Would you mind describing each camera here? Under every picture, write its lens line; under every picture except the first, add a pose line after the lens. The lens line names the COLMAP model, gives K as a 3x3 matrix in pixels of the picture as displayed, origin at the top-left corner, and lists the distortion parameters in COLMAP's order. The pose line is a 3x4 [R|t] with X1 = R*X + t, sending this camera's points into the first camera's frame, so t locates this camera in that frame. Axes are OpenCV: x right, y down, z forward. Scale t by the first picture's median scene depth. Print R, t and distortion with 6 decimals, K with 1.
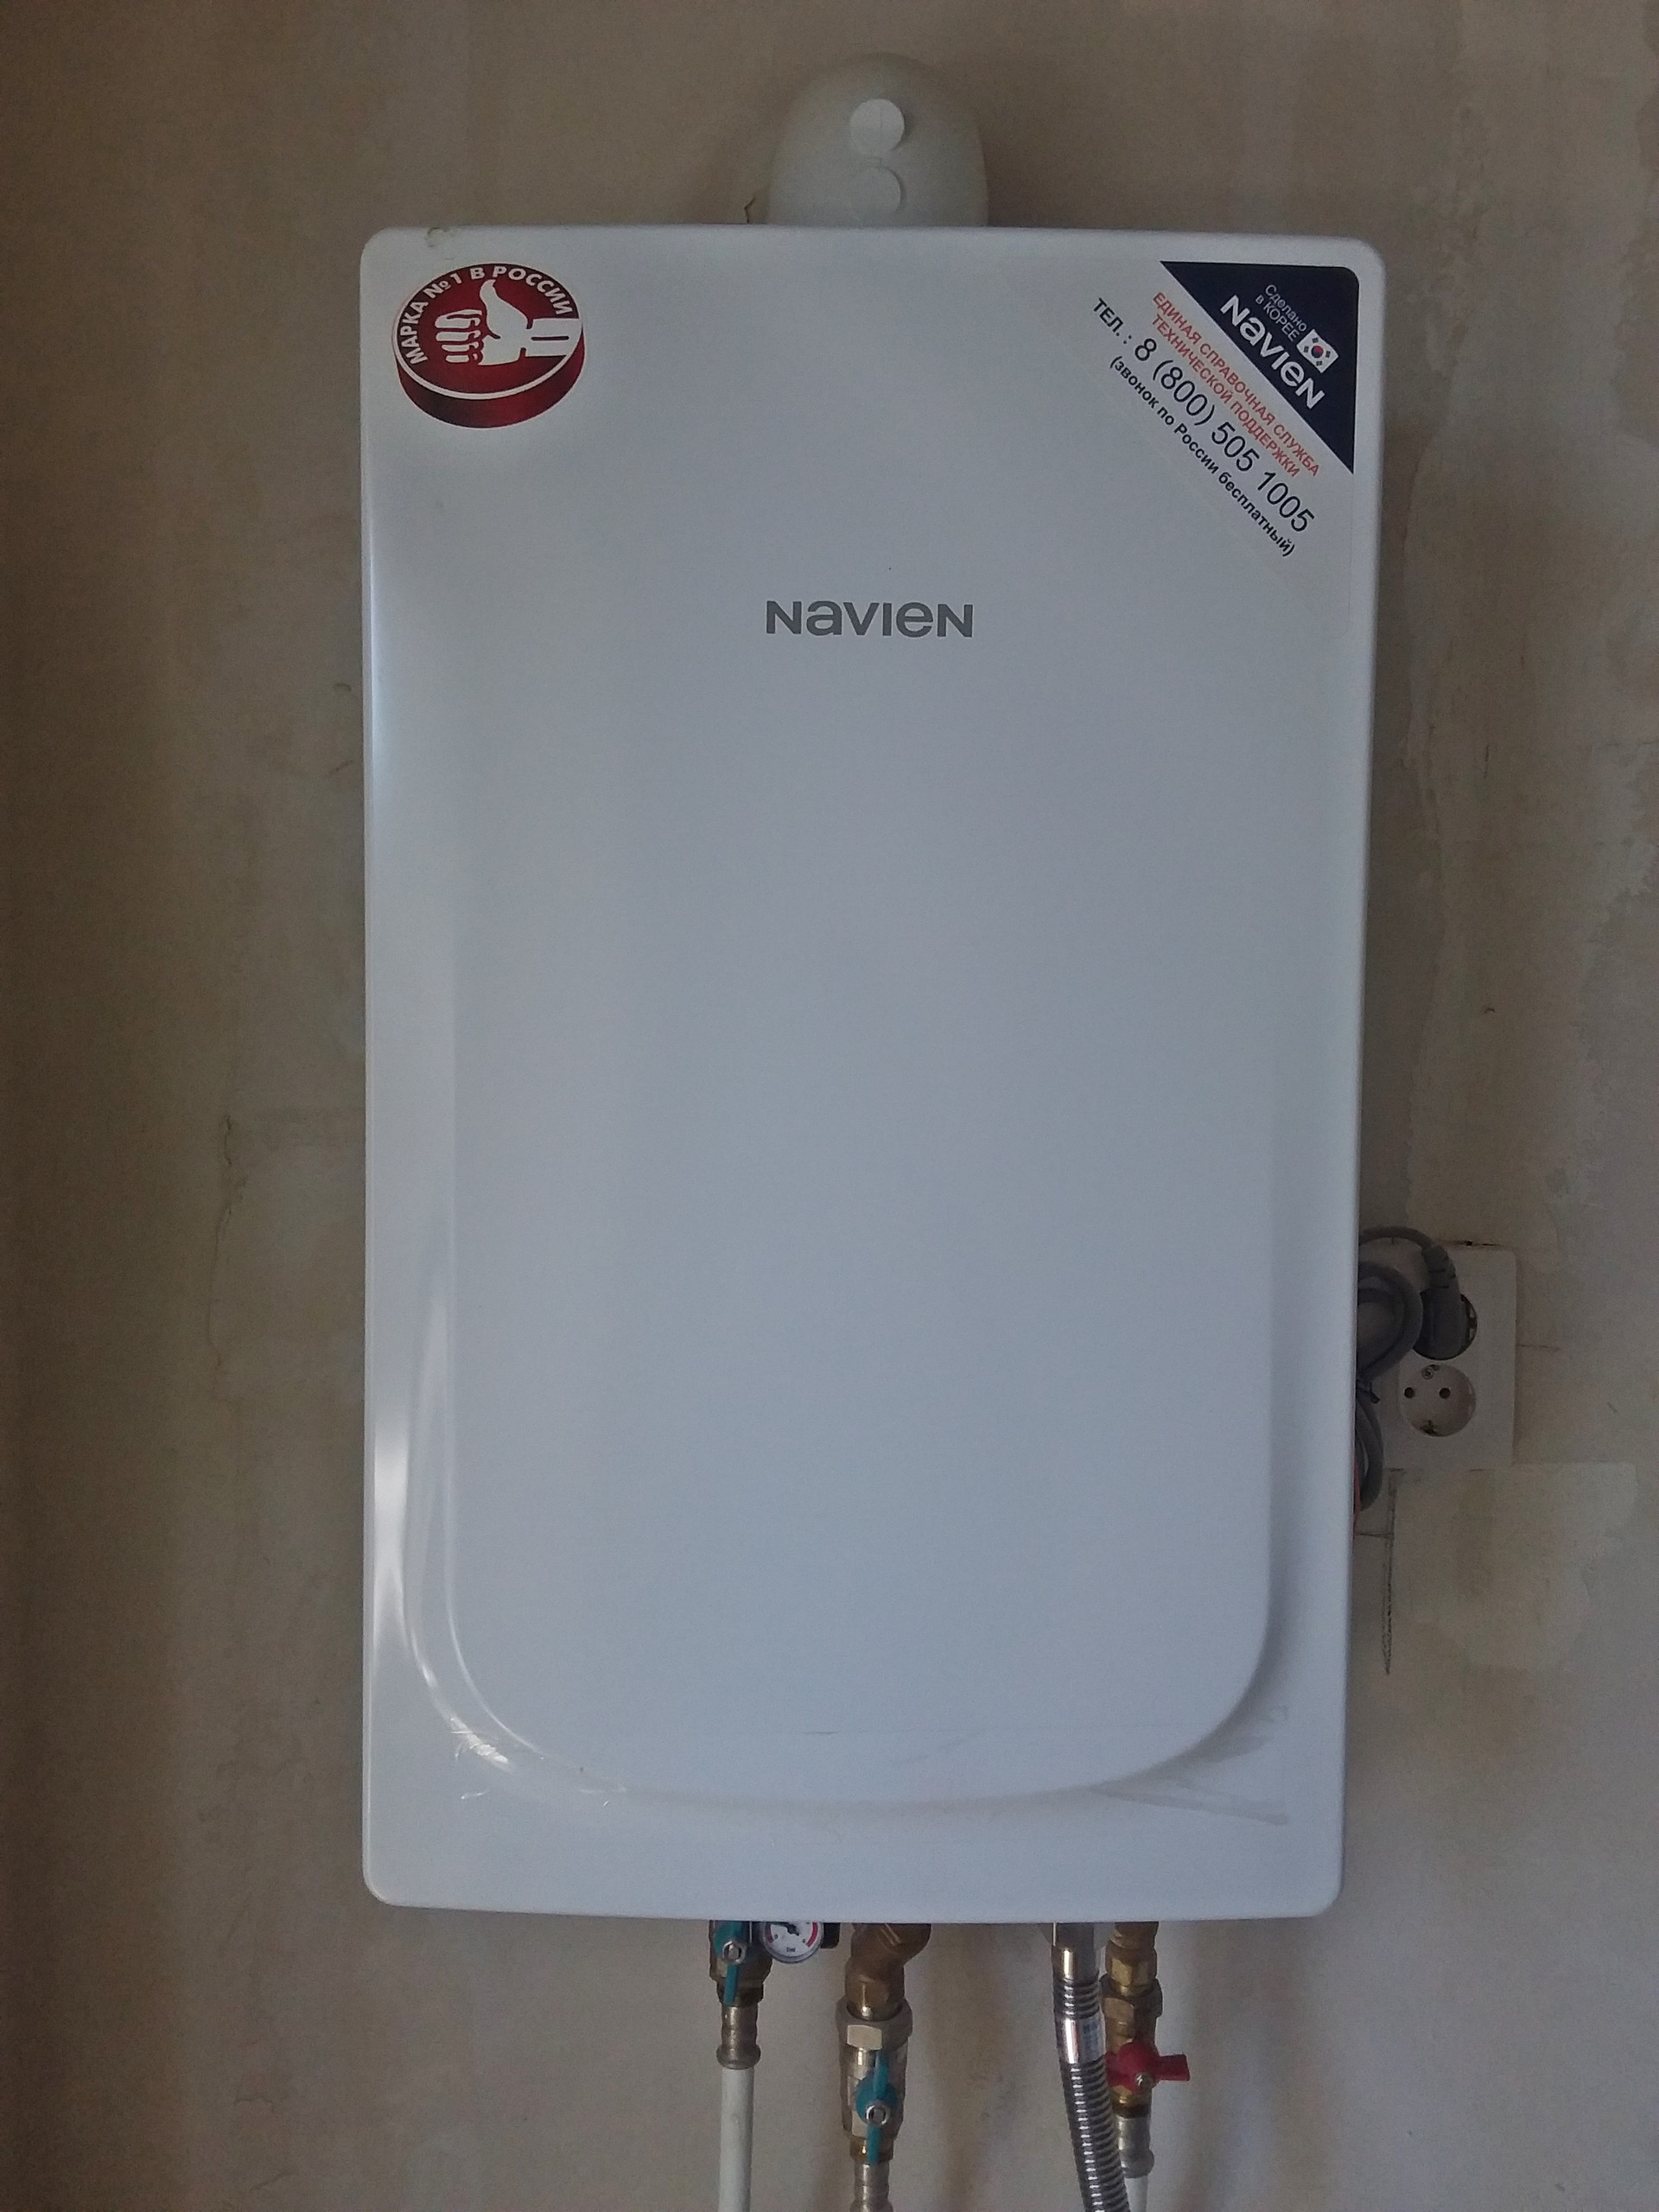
lens RADIAL K [[1858.9, 0, 829.5], [0, 1858.9, 1106.0], [0, 0, 1]] dist [0.149133, -0.267964]
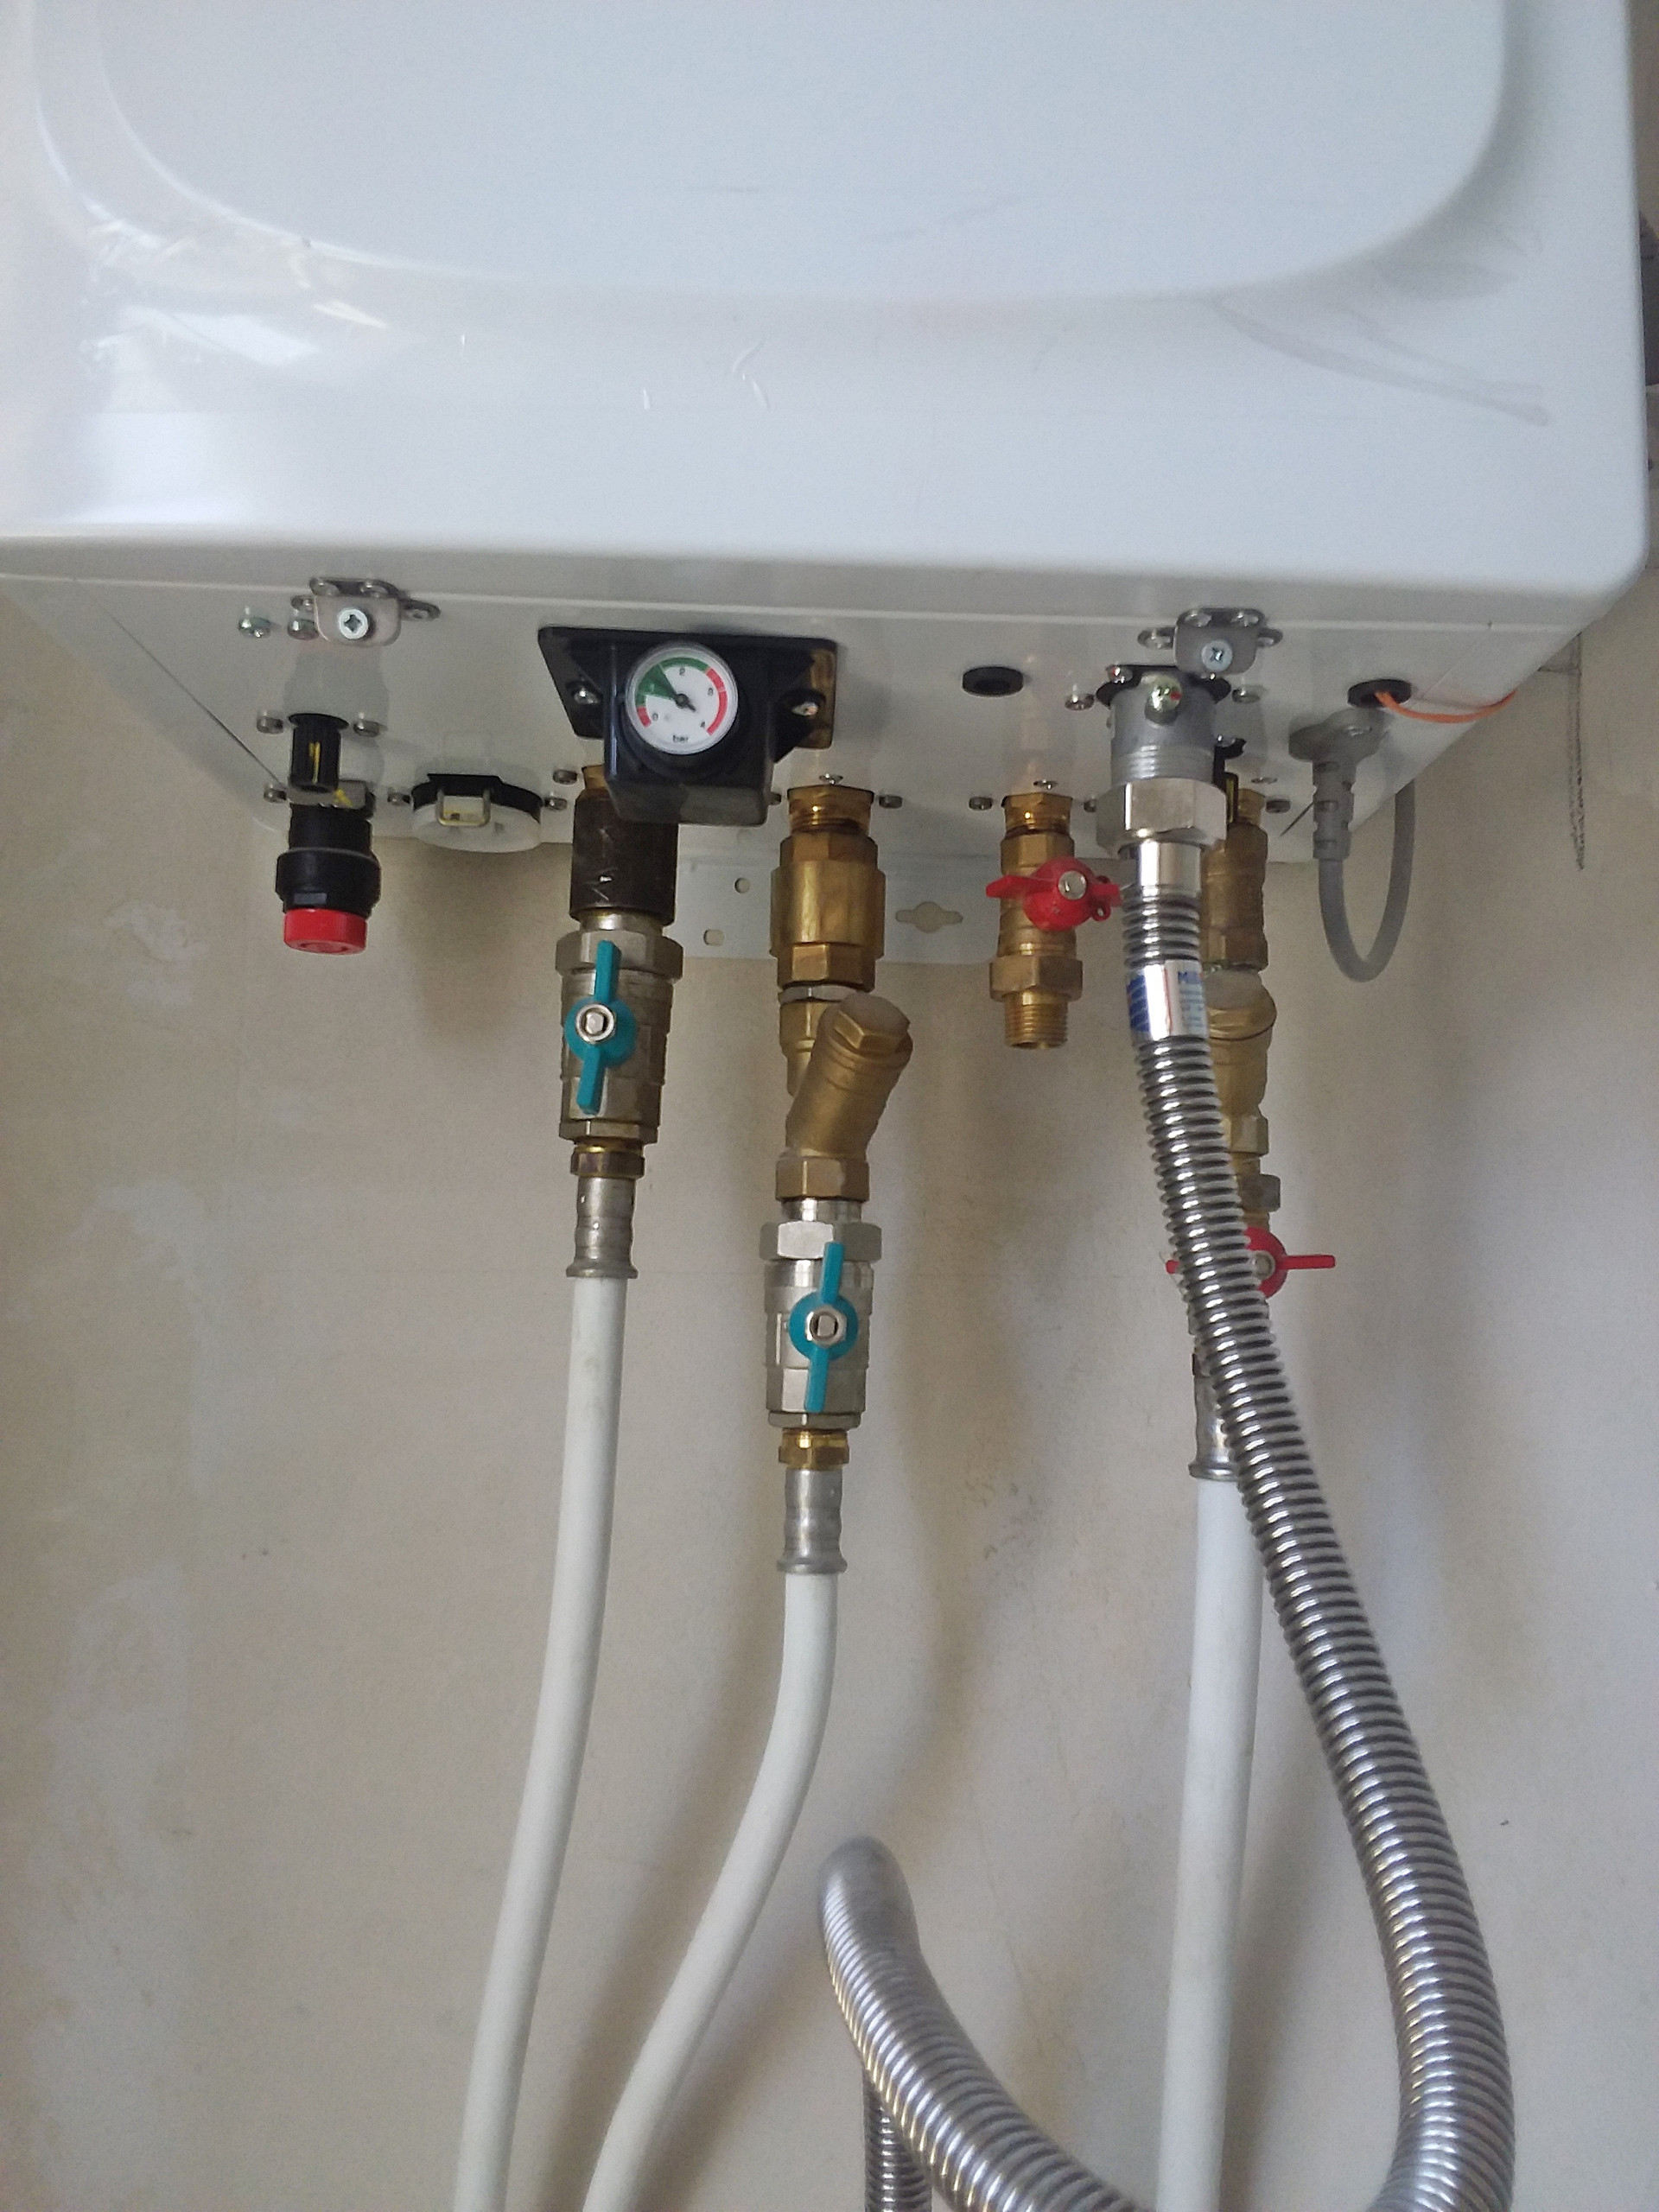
lens RADIAL K [[1858.9, 0, 829.5], [0, 1858.9, 1106.0], [0, 0, 1]] dist [0.149133, -0.267964]
pose [[0.999663, 0.014460, 0.021564, 0.012595], [-0.010135, 0.981988, -0.188671, 0.563033], [-0.023904, 0.188389, 0.981804, 0.388085]]
